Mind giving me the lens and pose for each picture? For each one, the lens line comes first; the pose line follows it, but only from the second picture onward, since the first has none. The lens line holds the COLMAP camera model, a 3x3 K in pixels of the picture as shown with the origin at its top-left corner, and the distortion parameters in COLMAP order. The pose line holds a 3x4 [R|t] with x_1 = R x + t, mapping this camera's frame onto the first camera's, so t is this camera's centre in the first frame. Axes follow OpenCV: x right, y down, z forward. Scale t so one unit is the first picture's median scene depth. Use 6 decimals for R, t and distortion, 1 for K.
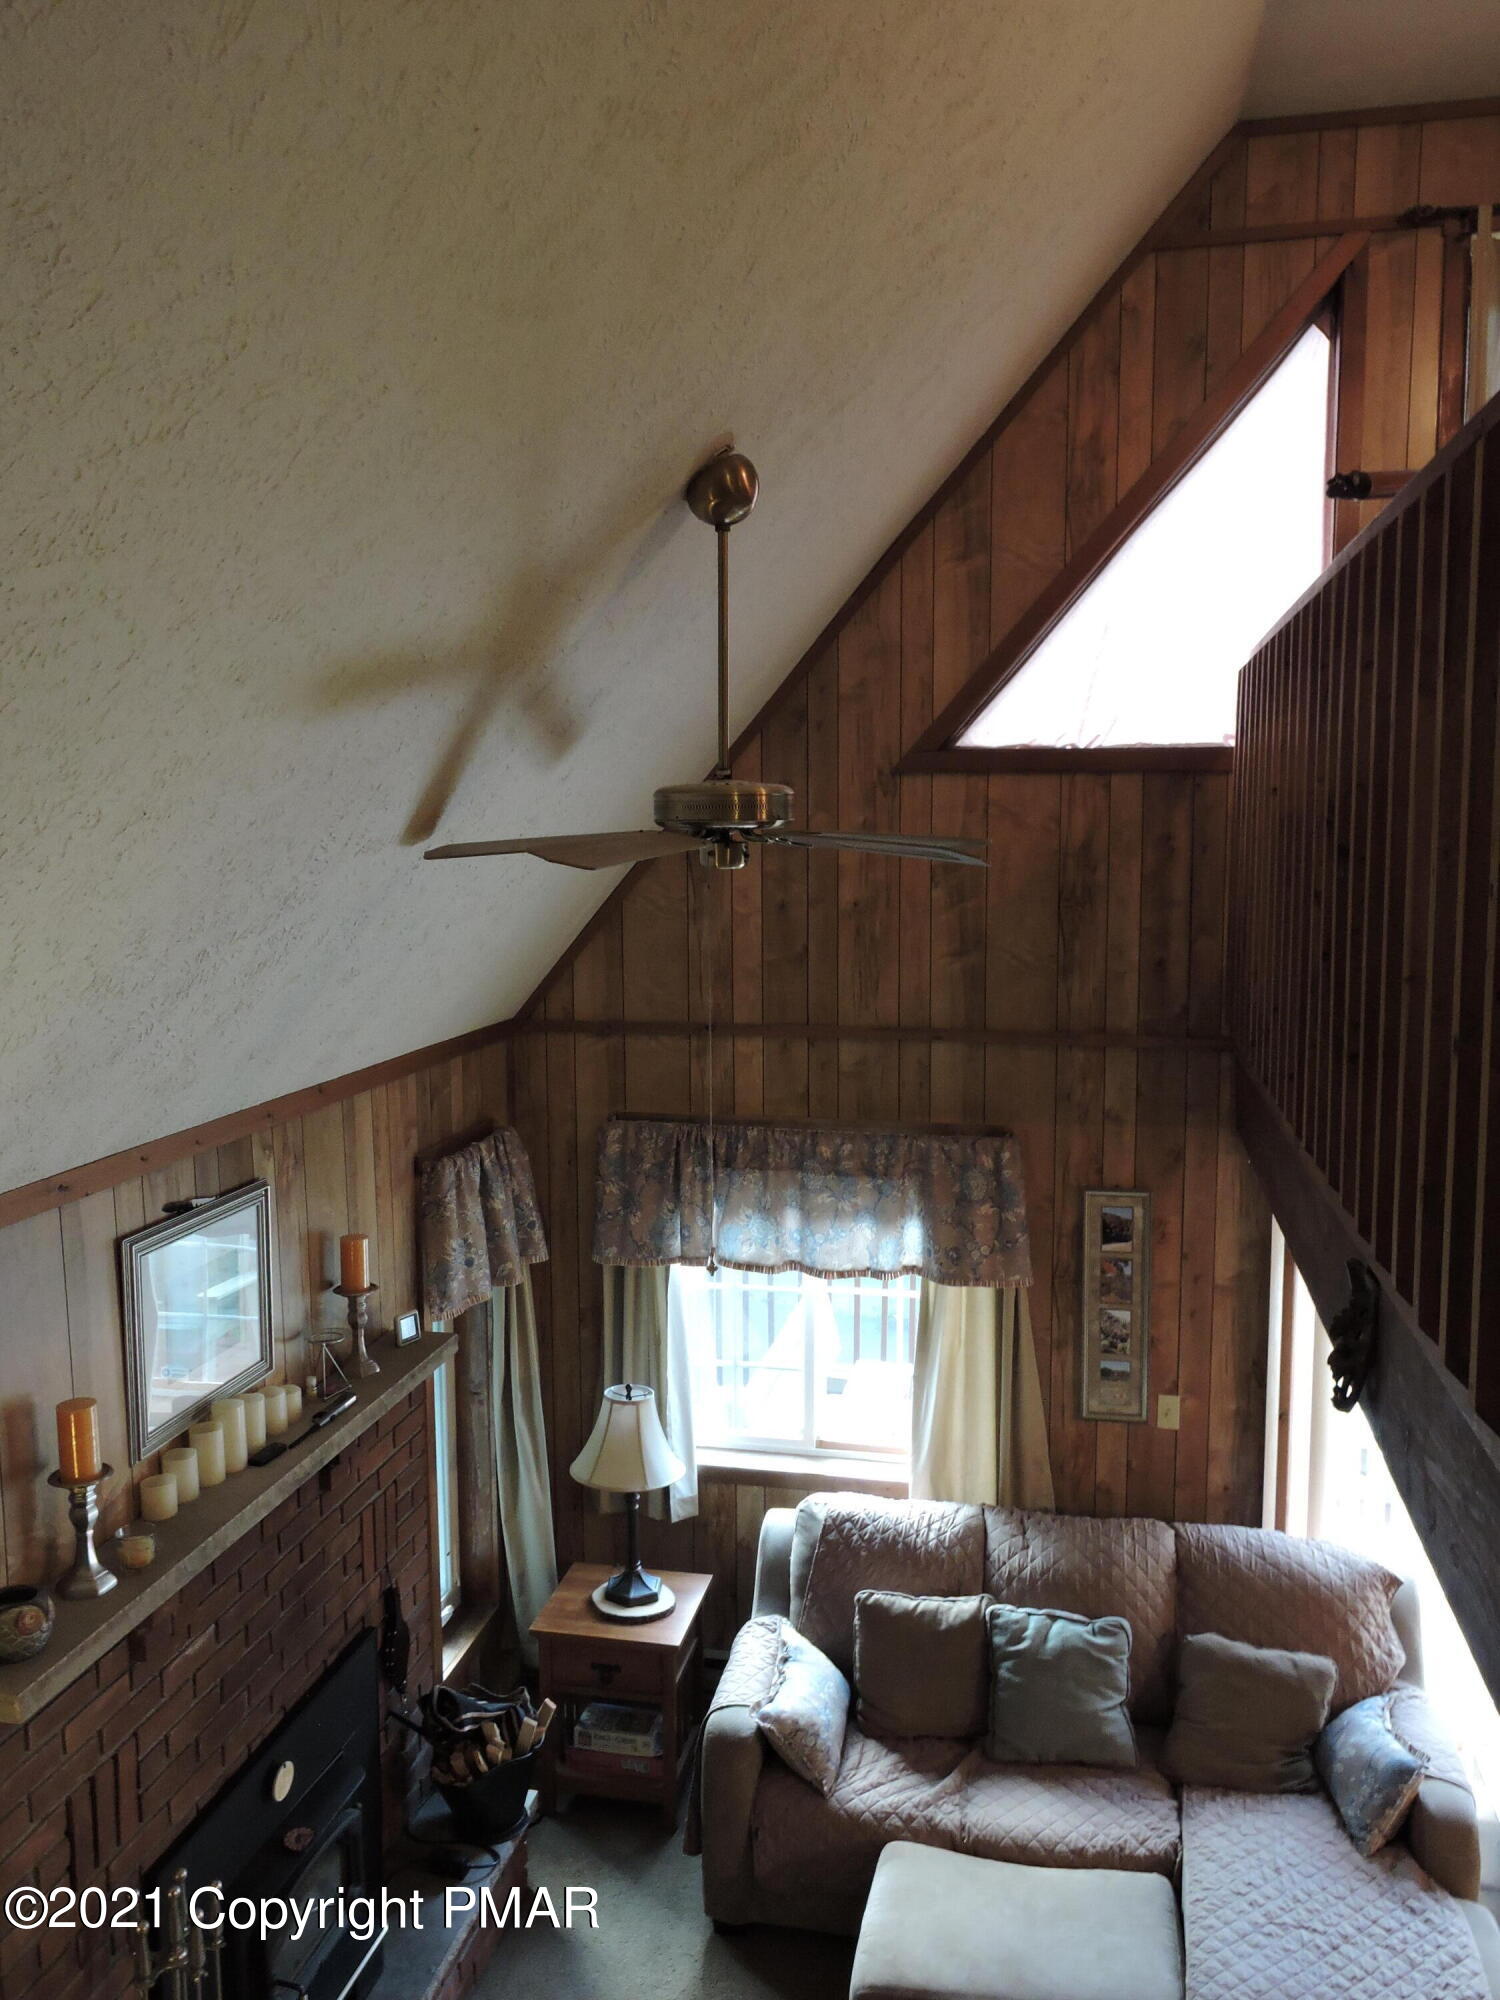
lens RADIAL K [[1594.6, 0, 752.8], [0, 1594.6, 997.7], [0, 0, 1]] dist [-0.015184, 0.007801]
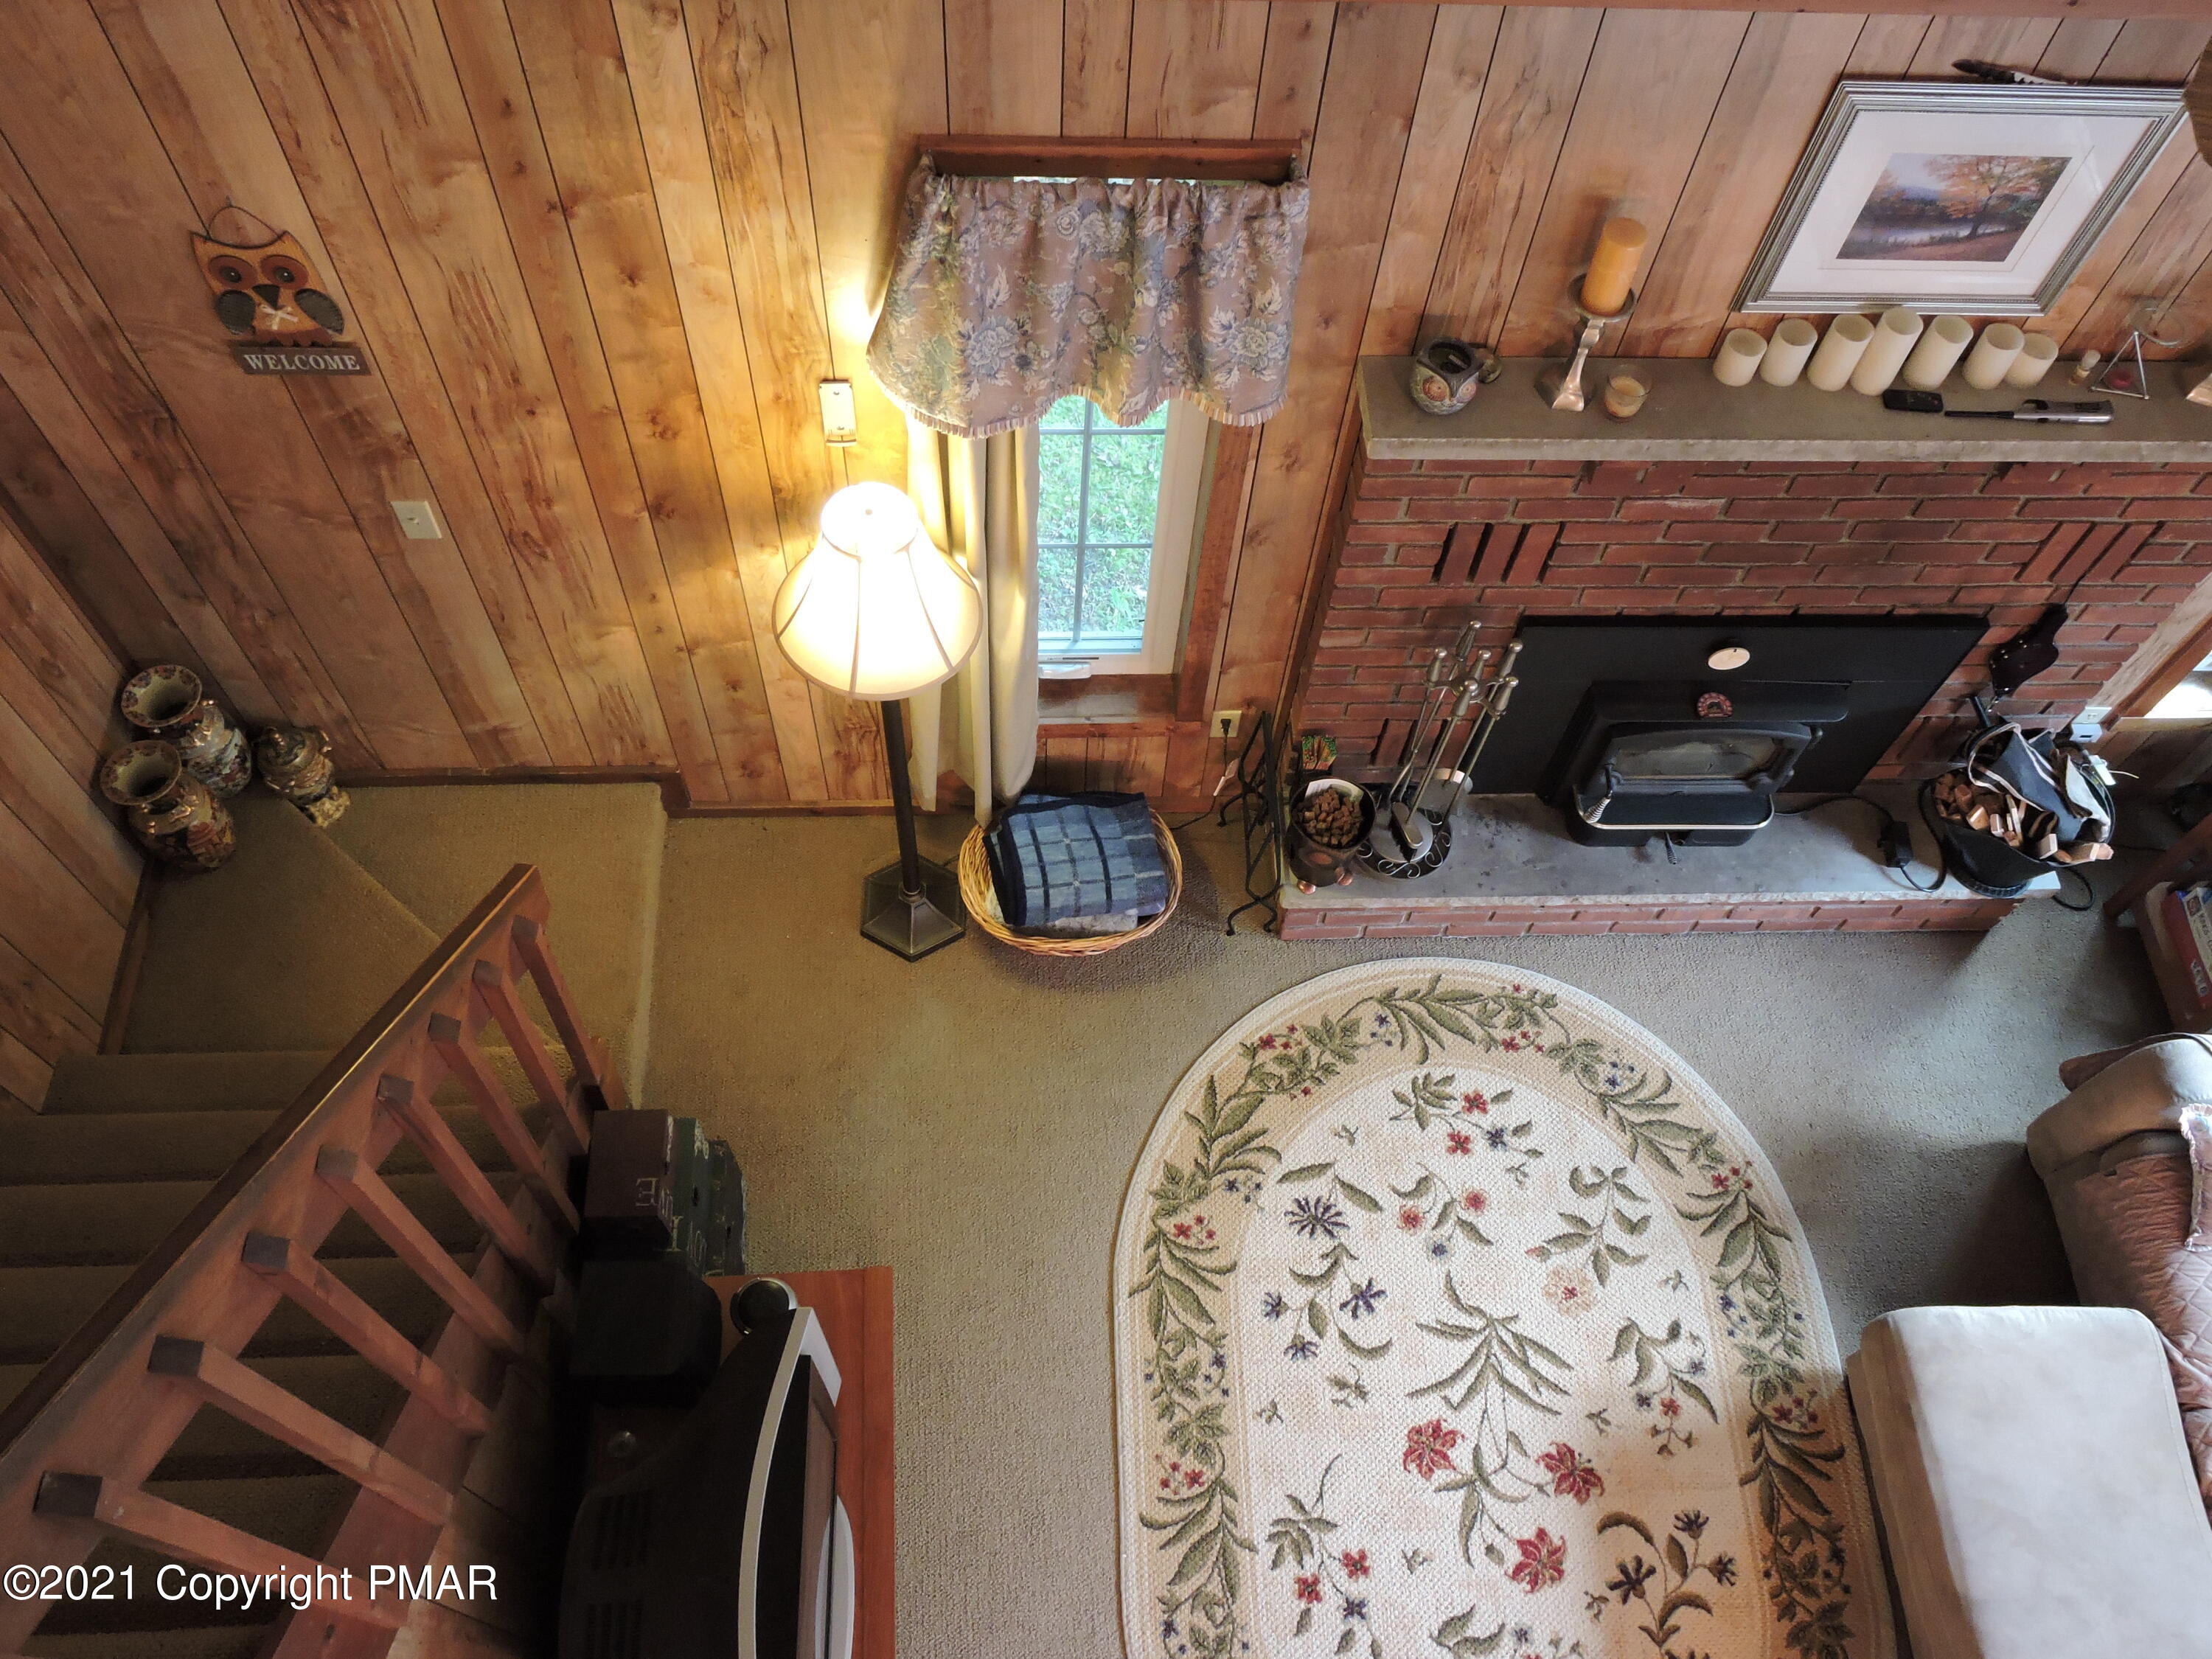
lens RADIAL K [[1763.7, 0, 1099.8], [0, 1763.7, 828.4], [0, 0, 1]] dist [-0.015184, 0.007801]
pose [[0.234592, 0.854136, -0.464131, 0.235871], [-0.150755, 0.503645, 0.850655, -0.362489], [0.960333, -0.129587, 0.246916, 0.457088]]
